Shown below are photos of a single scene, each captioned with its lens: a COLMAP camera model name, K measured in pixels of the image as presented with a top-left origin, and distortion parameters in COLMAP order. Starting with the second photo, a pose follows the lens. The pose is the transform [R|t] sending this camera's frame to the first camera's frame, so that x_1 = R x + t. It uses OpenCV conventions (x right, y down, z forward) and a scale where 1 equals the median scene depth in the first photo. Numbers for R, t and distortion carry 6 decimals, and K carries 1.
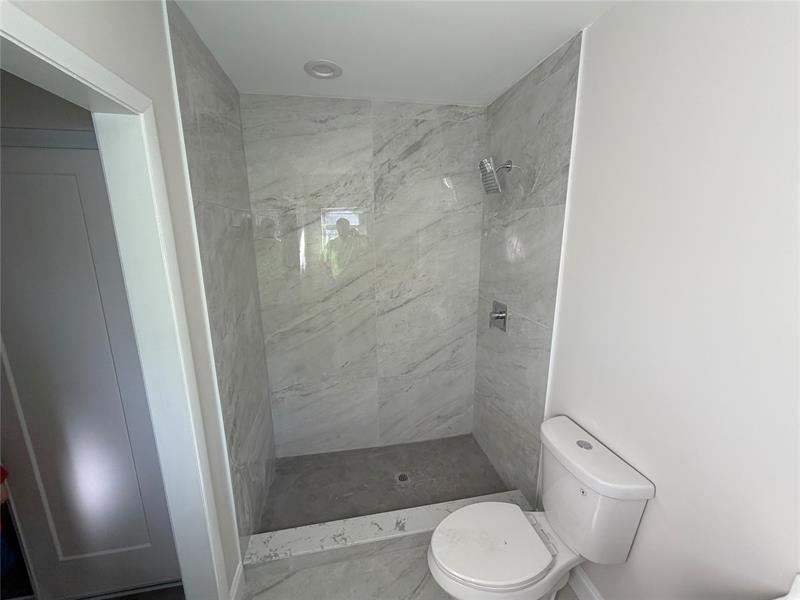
lens RADIAL K [[319.4, 0, 400.0], [0, 319.4, 300.0], [0, 0, 1]] dist [0.001802, 0.000151]
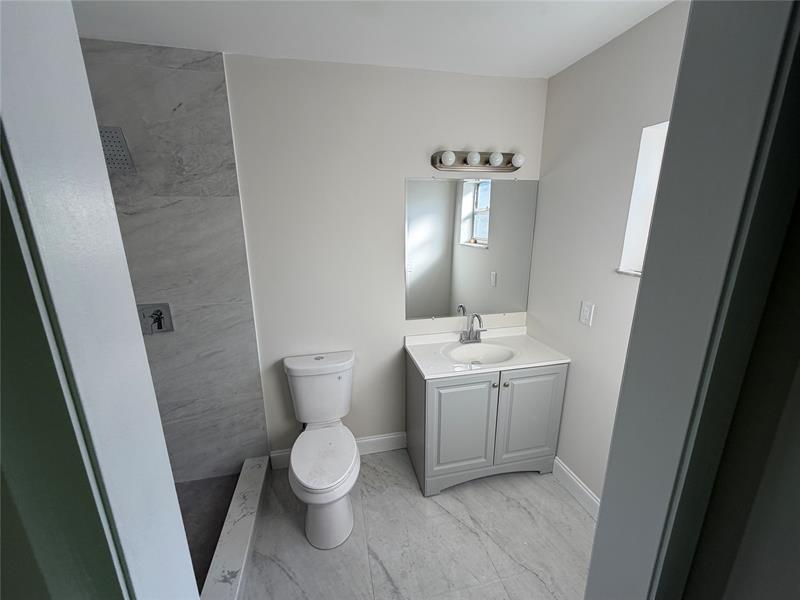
lens RADIAL K [[319.4, 0, 400.0], [0, 319.4, 300.0], [0, 0, 1]] dist [0.001802, 0.000151]
pose [[-0.038198, -0.239494, 0.970146, -0.679642], [0.221386, 0.944700, 0.241929, -0.077217], [-0.974438, 0.224018, 0.016934, 0.416114]]
